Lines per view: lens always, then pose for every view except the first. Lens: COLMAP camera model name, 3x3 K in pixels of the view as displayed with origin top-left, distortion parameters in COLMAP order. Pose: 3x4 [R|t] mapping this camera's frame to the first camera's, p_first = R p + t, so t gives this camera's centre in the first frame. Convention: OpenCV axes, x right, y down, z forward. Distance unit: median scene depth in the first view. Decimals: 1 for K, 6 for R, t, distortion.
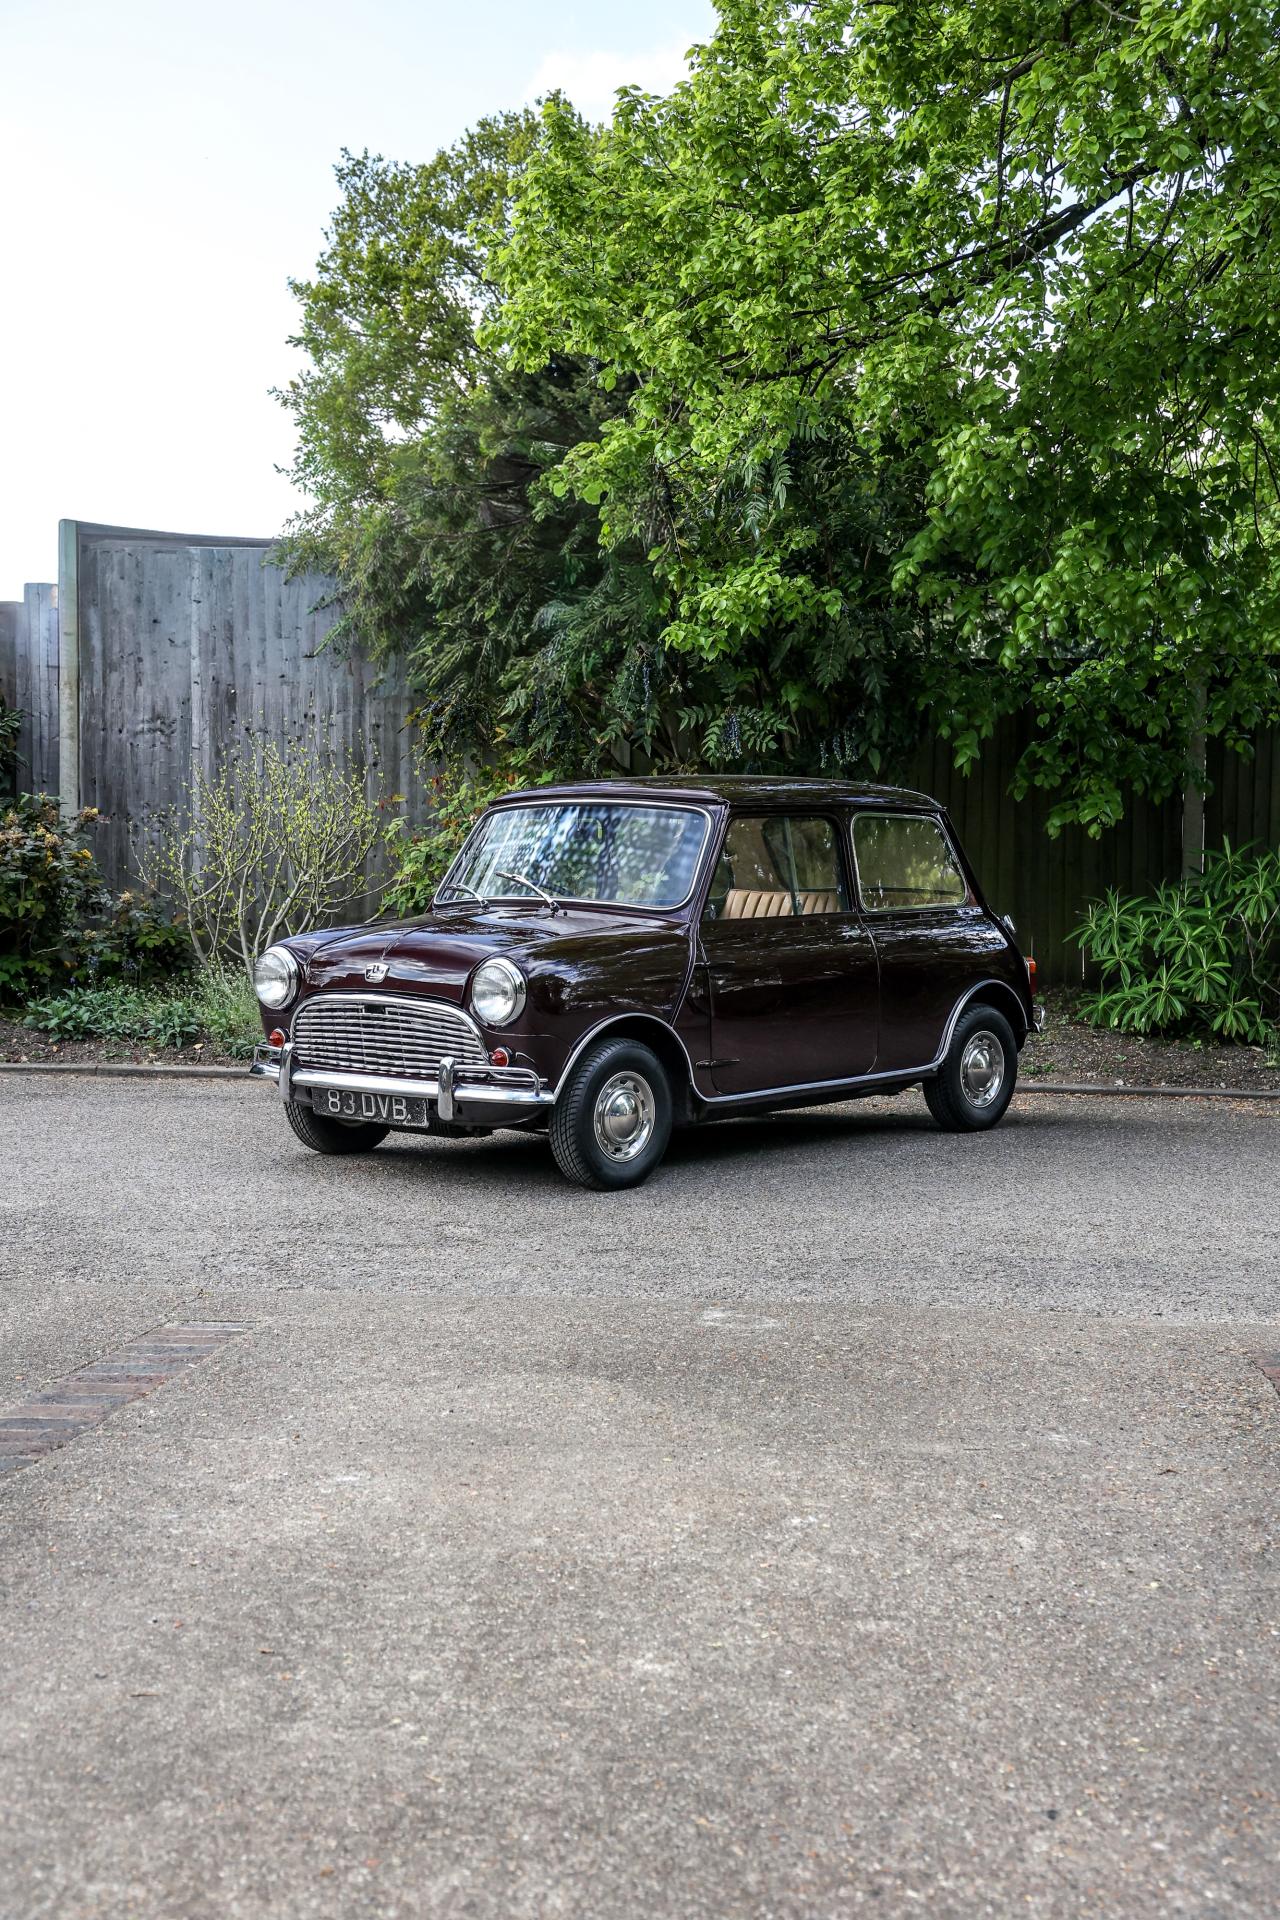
lens RADIAL K [[2723.8, 0, 633.1], [0, 2723.8, 962.3], [0, 0, 1]] dist [0.168423, 0.159725]
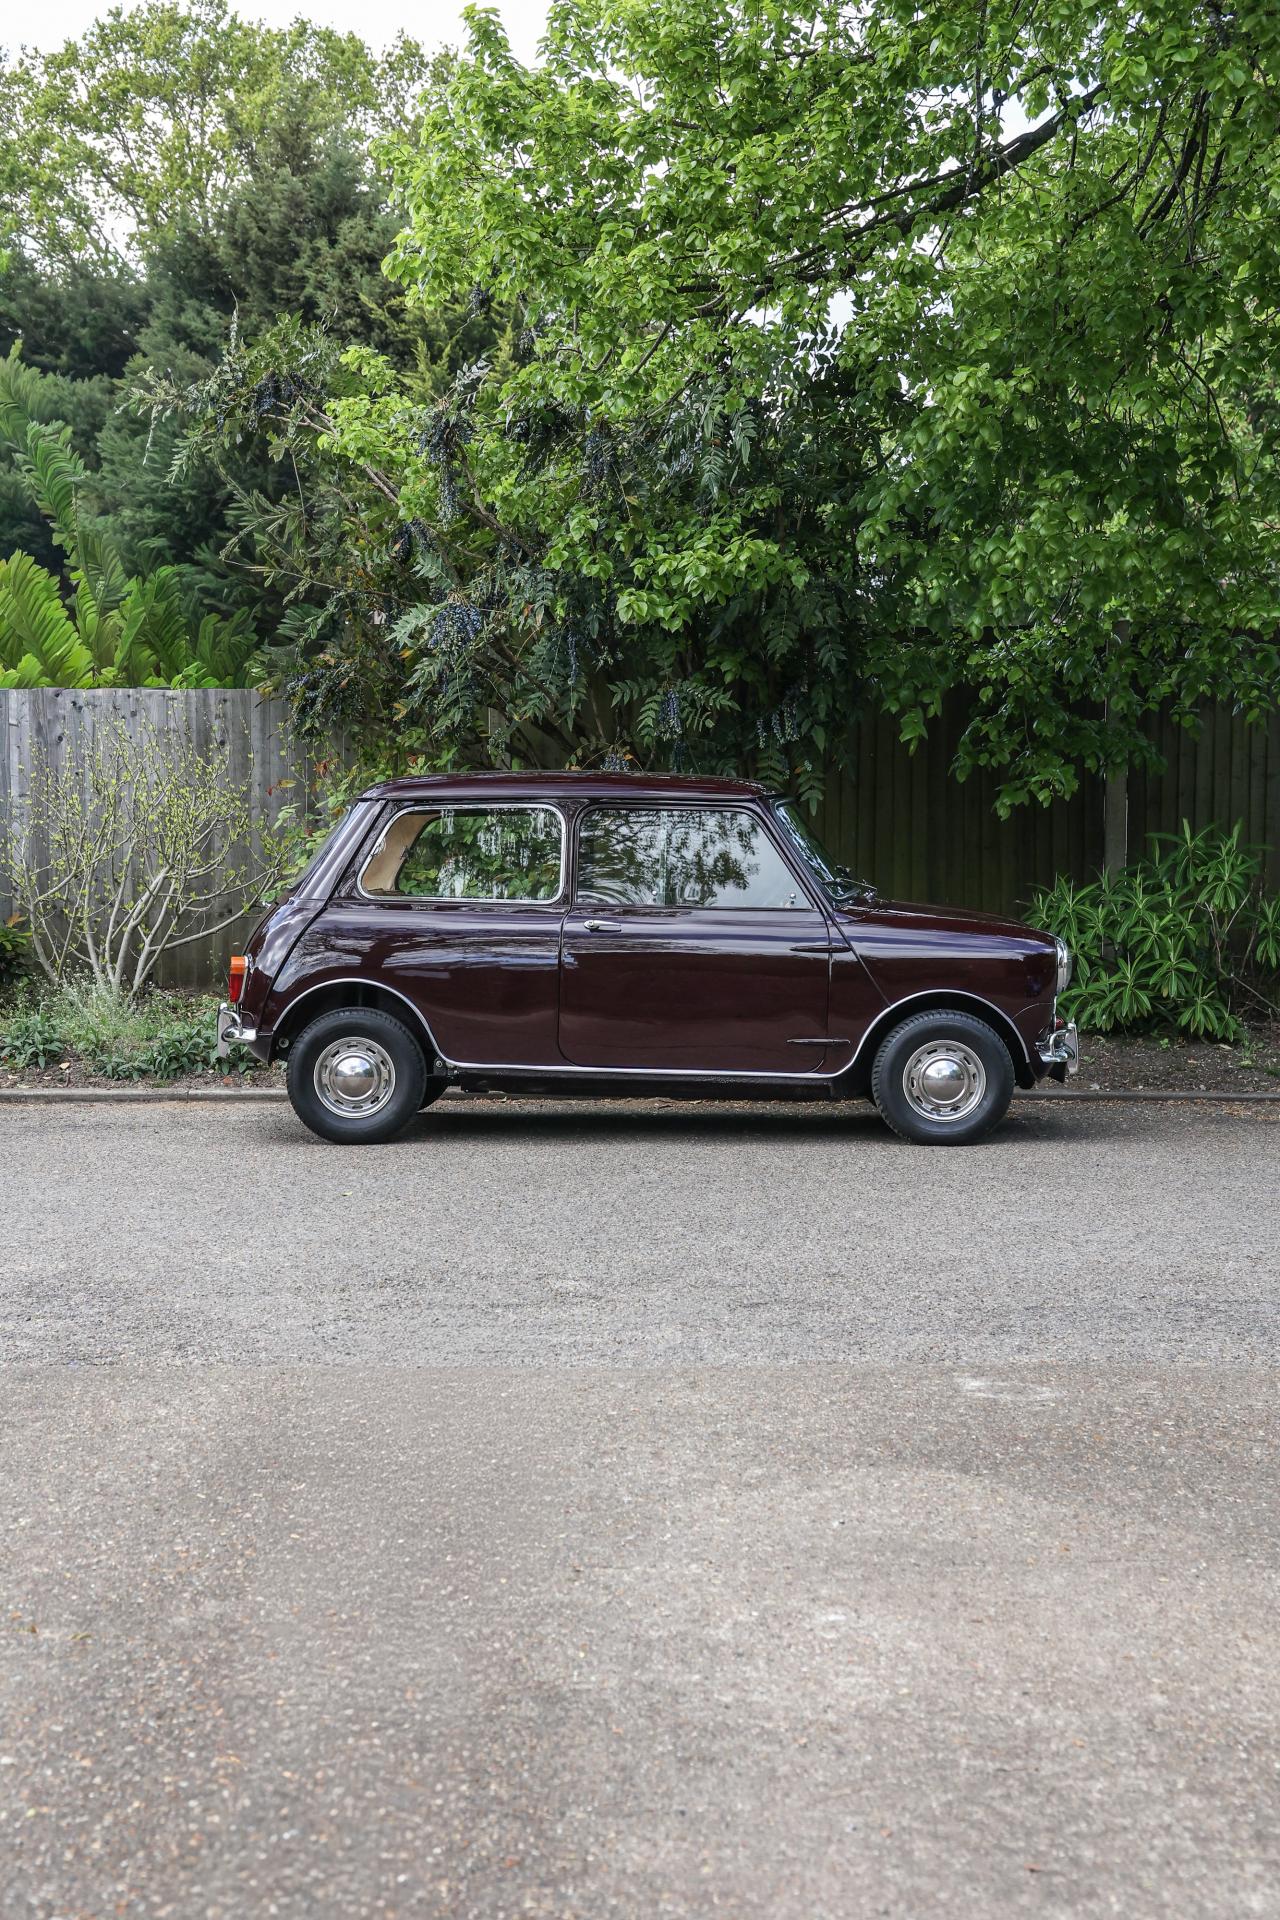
lens RADIAL K [[2907.5, 0, 640.7], [0, 2907.5, 968.3], [0, 0, 1]] dist [0.213182, 0.197506]
pose [[0.990004, -0.015057, 0.140236, -0.178788], [0.013496, 0.999836, 0.012078, -0.016123], [-0.140395, -0.010065, 0.990044, 0.063995]]
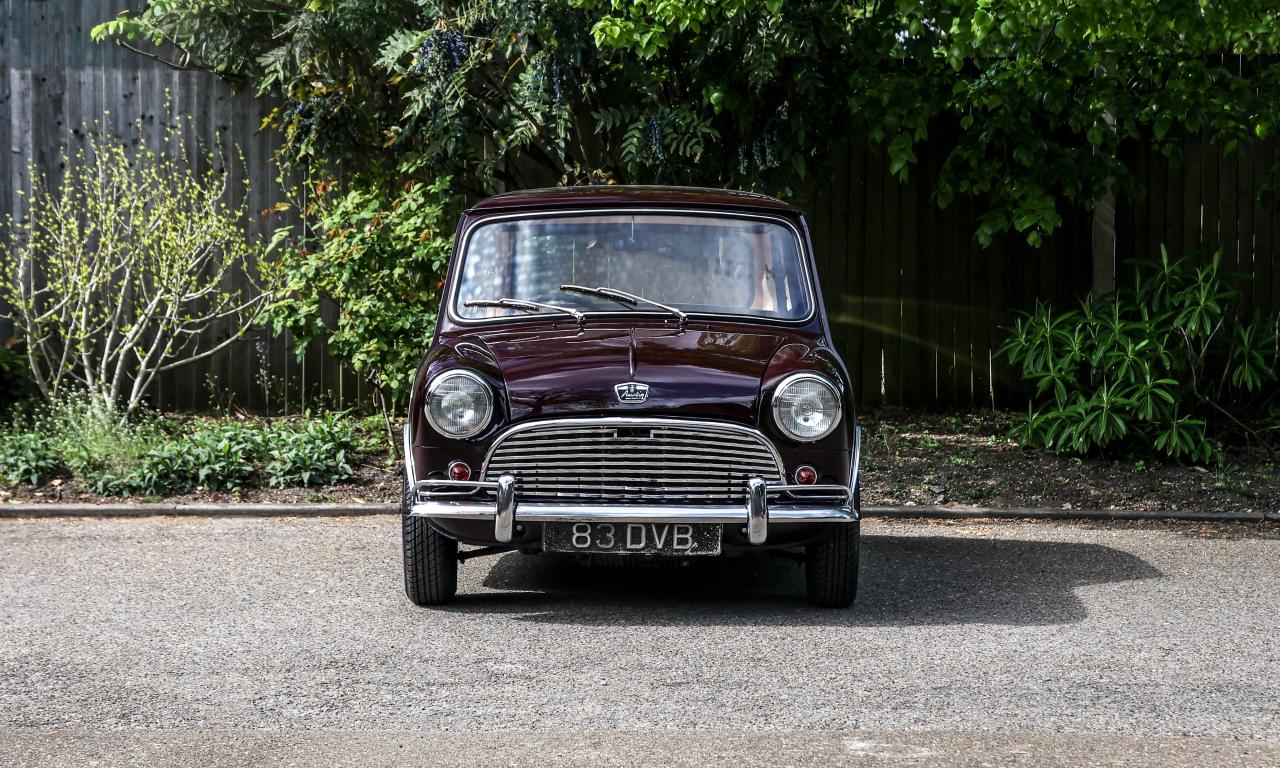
lens RADIAL K [[3013.3, 0, 645.4], [0, 3013.3, 335.1], [0, 0, 1]] dist [0.366144, -0.440083]
pose [[0.992736, -0.007640, 0.120067, -0.145100], [0.009987, 0.999770, -0.018961, 0.005292], [-0.119894, 0.020023, 0.992585, -0.035169]]
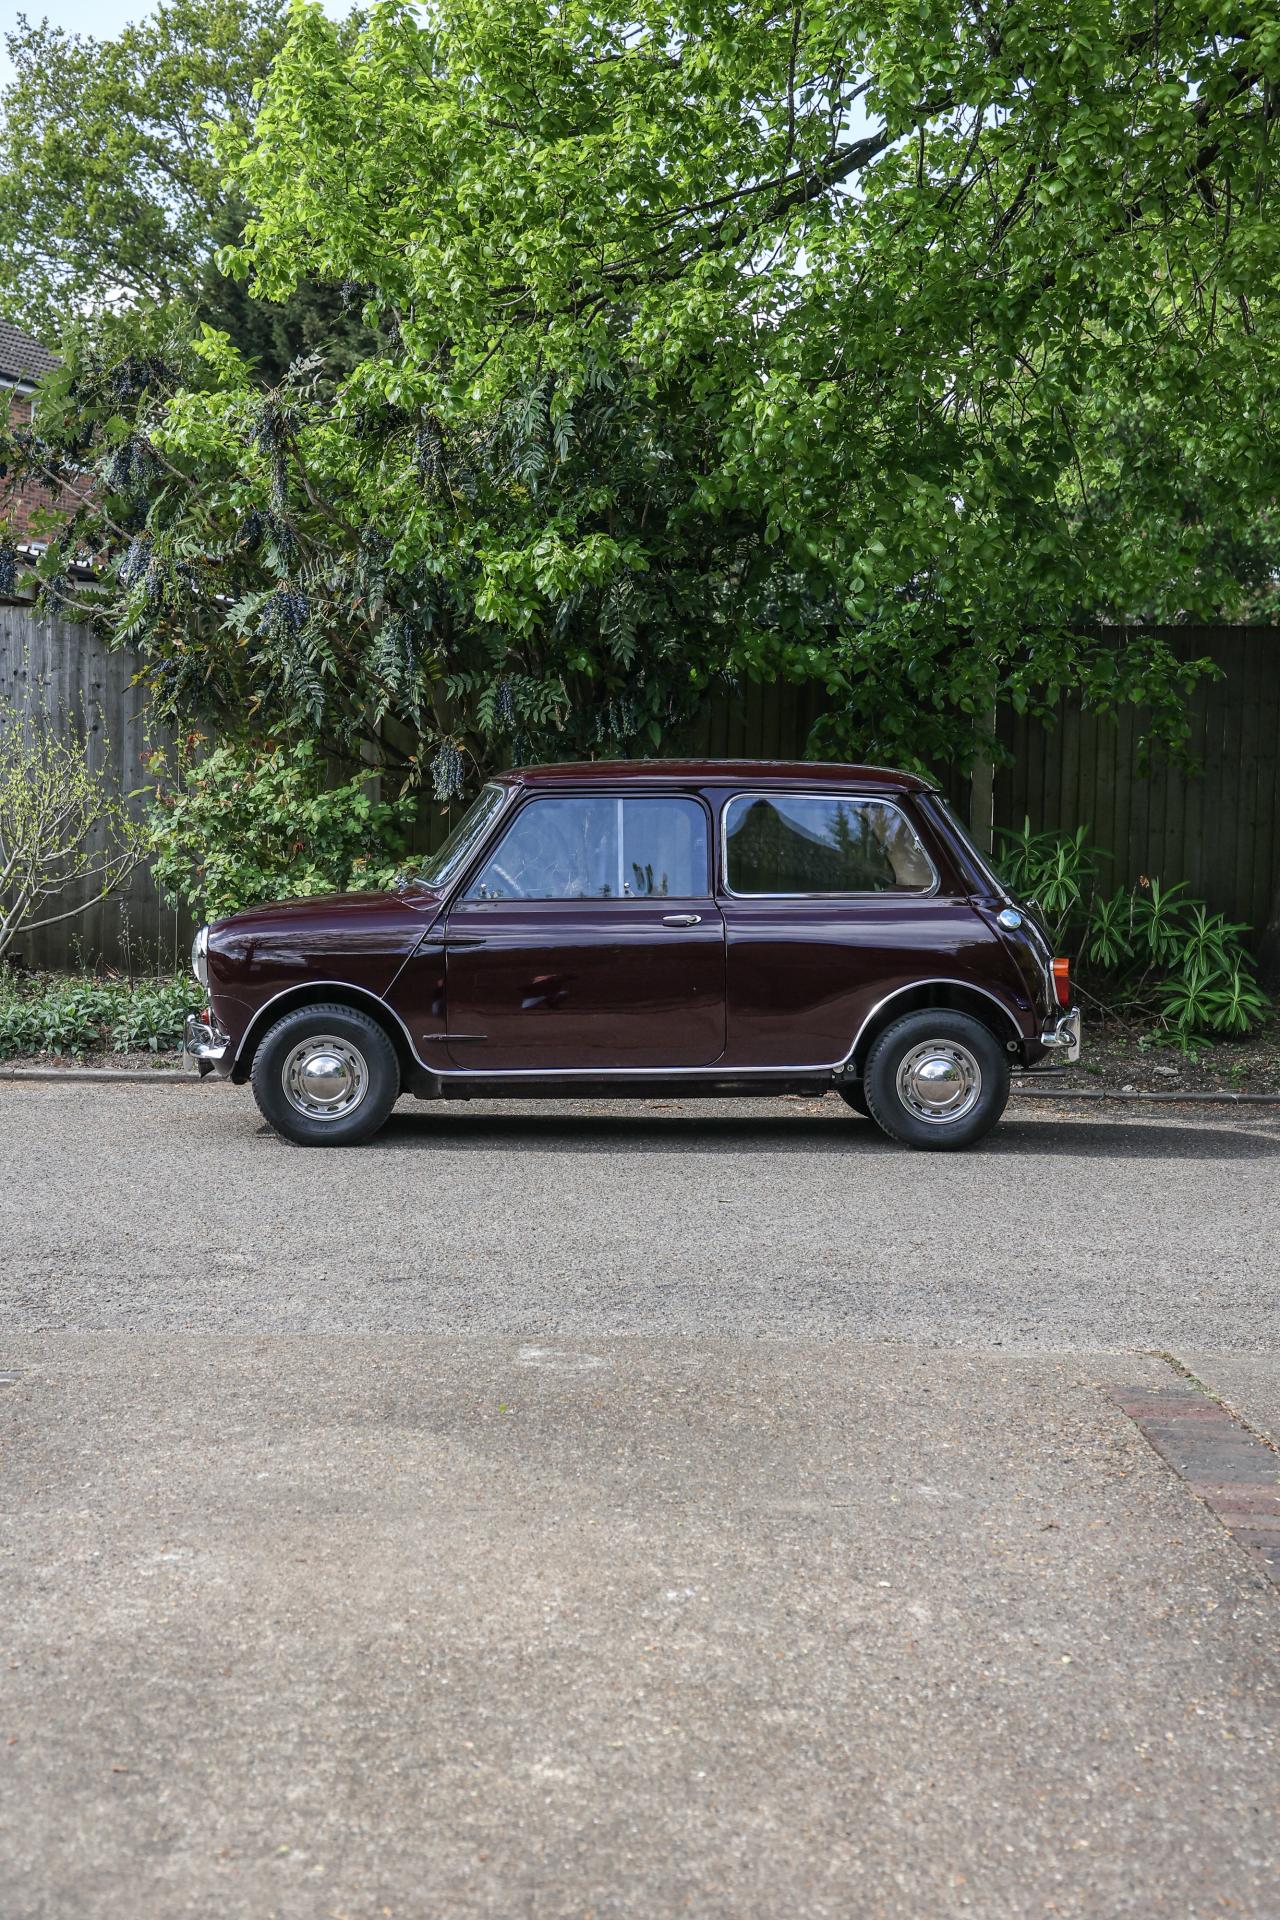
lens RADIAL K [[2946.9, 0, 652.4], [0, 2946.9, 966.9], [0, 0, 1]] dist [0.209167, 0.252412]
pose [[0.994219, 0.001981, 0.107352, -0.031938], [-0.003275, 0.999924, 0.011873, -0.011302], [-0.107320, -0.012156, 0.994150, 0.005003]]
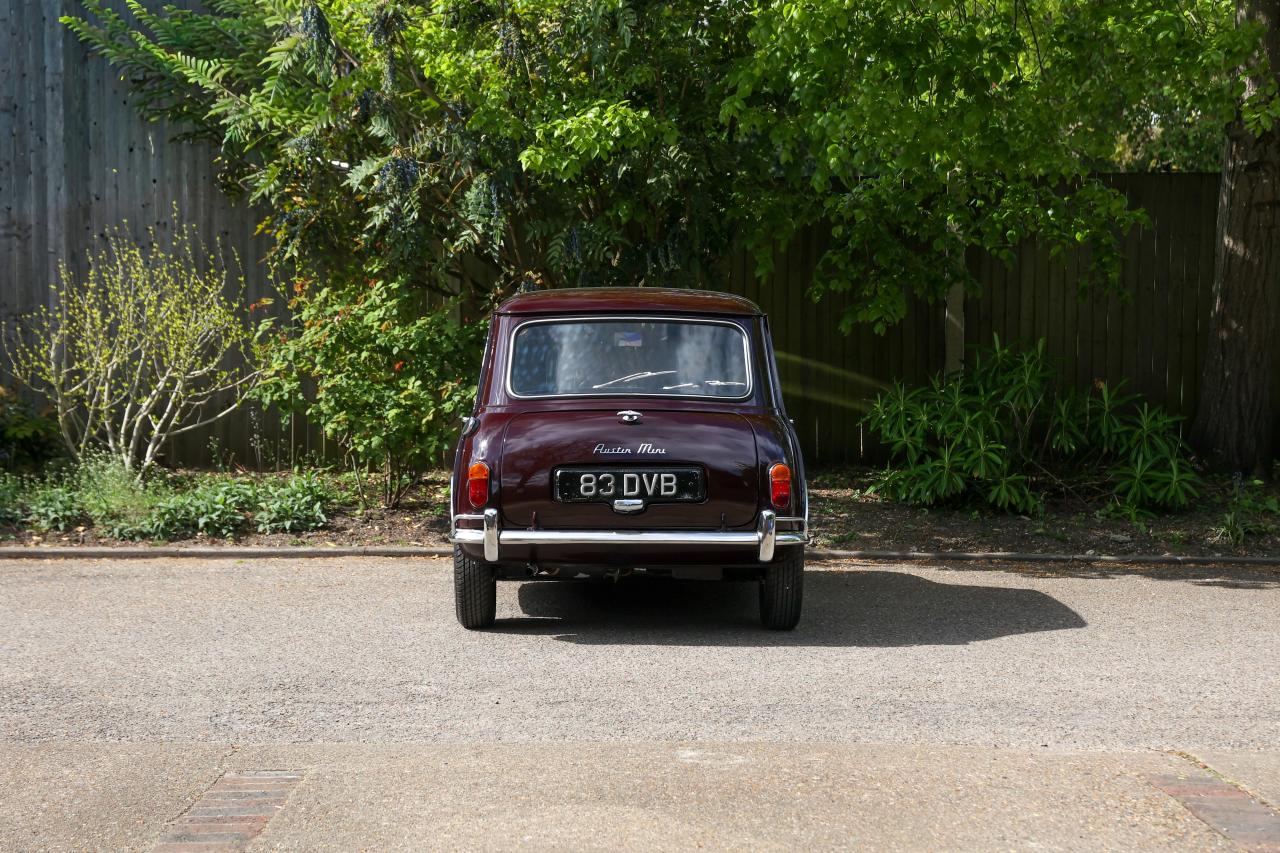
lens RADIAL K [[2560.0, 0, 634.9], [0, 2560.0, 419.5], [0, 0, 1]] dist [0.352330, 0.388044]
pose [[0.992512, -0.008328, 0.121861, -0.109995], [0.009104, 0.999942, -0.005812, -0.008150], [-0.121806, 0.006878, 0.992530, -0.091703]]
